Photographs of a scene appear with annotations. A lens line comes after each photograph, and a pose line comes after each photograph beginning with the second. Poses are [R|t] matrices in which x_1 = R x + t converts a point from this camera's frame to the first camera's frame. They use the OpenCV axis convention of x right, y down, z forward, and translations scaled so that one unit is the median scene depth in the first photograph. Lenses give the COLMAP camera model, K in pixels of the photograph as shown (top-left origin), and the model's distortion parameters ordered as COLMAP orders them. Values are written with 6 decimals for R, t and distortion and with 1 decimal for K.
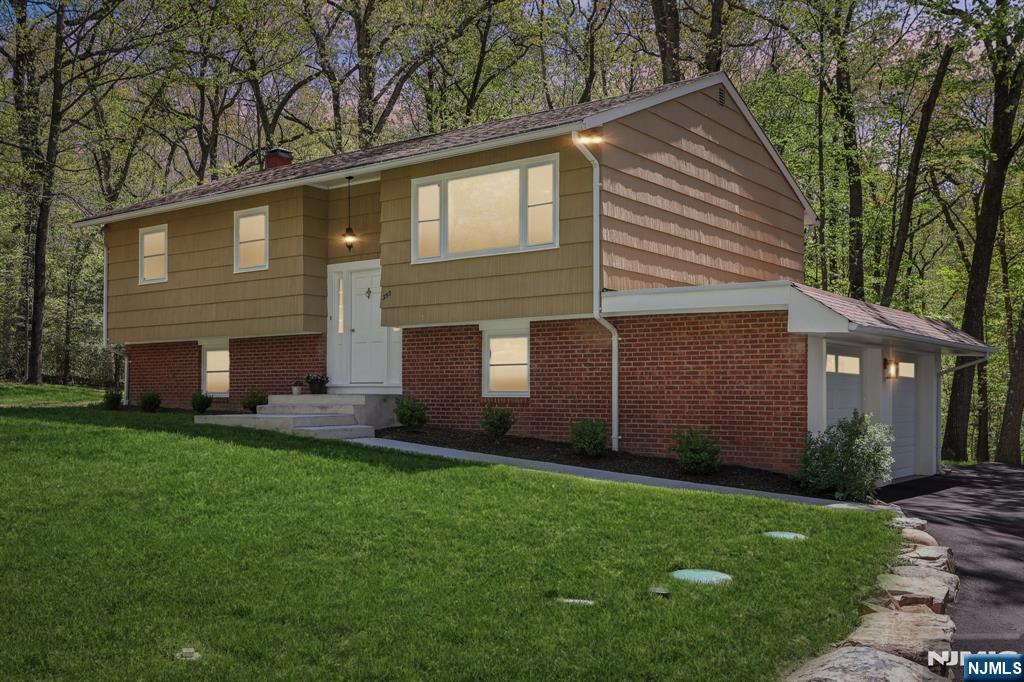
lens RADIAL K [[944.1, 0, 512.0], [0, 944.1, 341.0], [0, 0, 1]] dist [-0.005534, -0.007070]
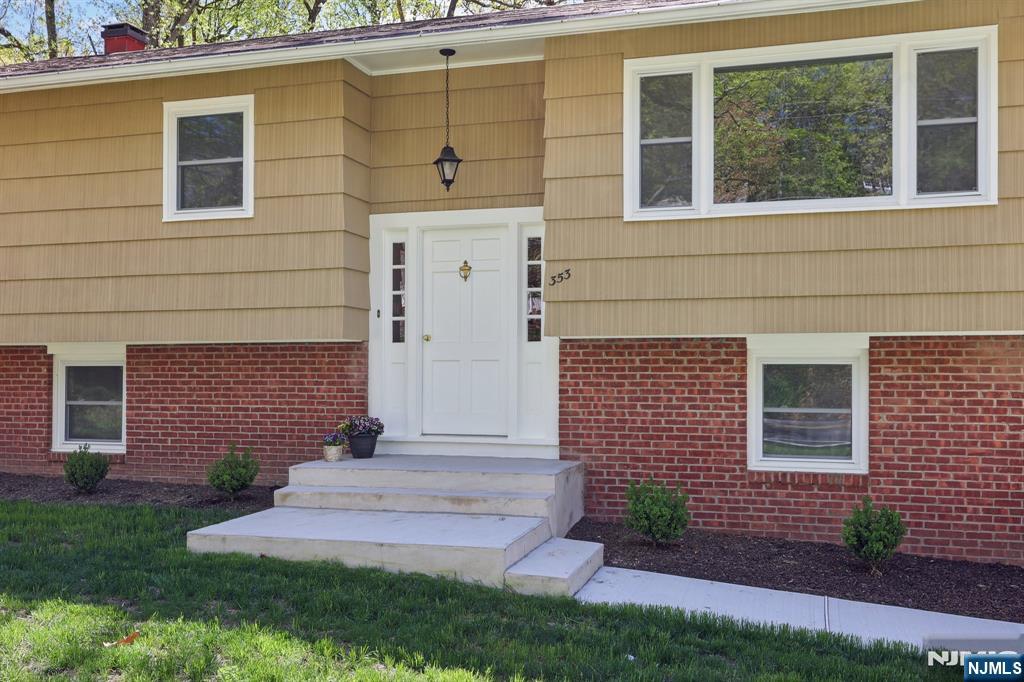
lens RADIAL K [[944.1, 0, 512.0], [0, 944.1, 341.0], [0, 0, 1]] dist [-0.005534, -0.007070]
pose [[0.938751, 0.012300, 0.344377, -0.366884], [-0.019786, 0.999638, 0.018234, -0.024074], [-0.344028, -0.023931, 0.938654, 0.560768]]
